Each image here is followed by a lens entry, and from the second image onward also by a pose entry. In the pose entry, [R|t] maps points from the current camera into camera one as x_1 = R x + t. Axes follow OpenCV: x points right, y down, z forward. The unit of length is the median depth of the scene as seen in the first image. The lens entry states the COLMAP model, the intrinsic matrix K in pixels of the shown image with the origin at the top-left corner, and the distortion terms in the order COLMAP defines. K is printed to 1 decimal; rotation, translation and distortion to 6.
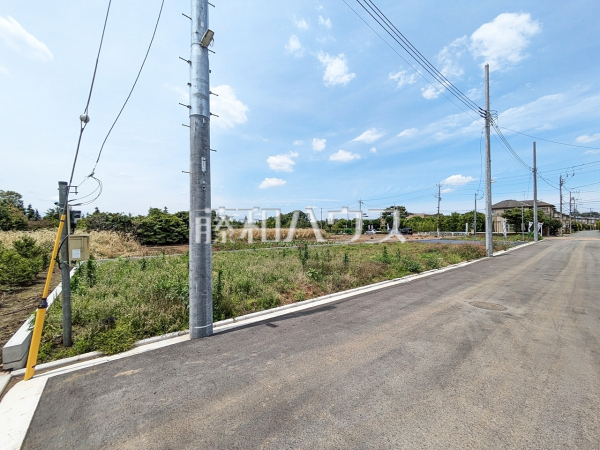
lens RADIAL K [[247.7, 0, 300.0], [0, 247.7, 225.0], [0, 0, 1]] dist [0.027827, 0.000085]
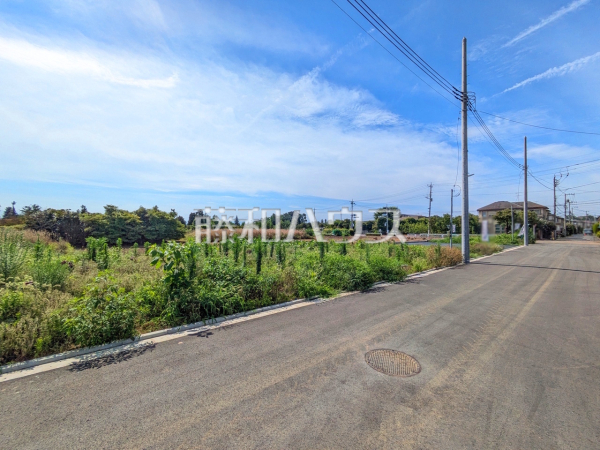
lens RADIAL K [[240.8, 0, 299.1], [0, 240.8, 226.8], [0, 0, 1]] dist [0.001249, 0.000189]
pose [[0.999653, 0.010161, -0.024290, 0.071051], [-0.010036, 0.999936, 0.005290, 0.000465], [0.024342, -0.005045, 0.999691, 0.059434]]
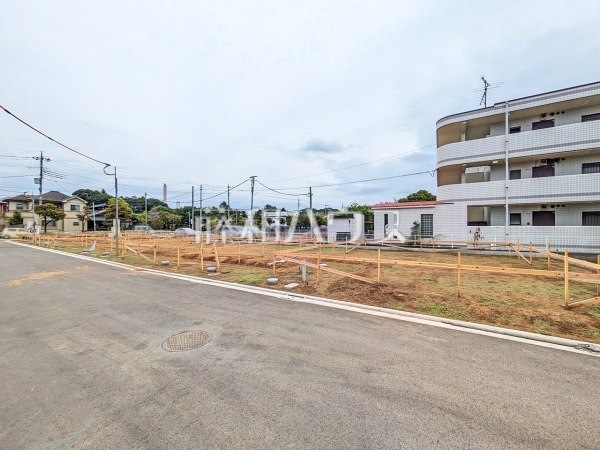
lens RADIAL K [[240.8, 0, 299.1], [0, 240.8, 226.8], [0, 0, 1]] dist [0.001249, 0.000189]
pose [[-0.295959, 0.007676, 0.955170, 0.008193], [-0.016311, 0.999781, -0.013089, 0.002141], [-0.955061, -0.019454, -0.295769, 0.118842]]
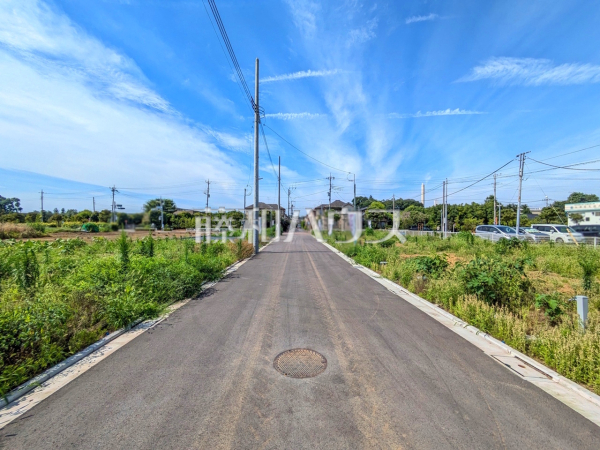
lens RADIAL K [[242.8, 0, 298.3], [0, 242.8, 221.0], [0, 0, 1]] dist [0.000307, -0.000077]
pose [[0.643173, 0.026669, 0.765256, 0.042633], [-0.026110, 0.999576, -0.012891, 0.000706], [-0.765275, -0.011690, 0.643597, 0.086516]]
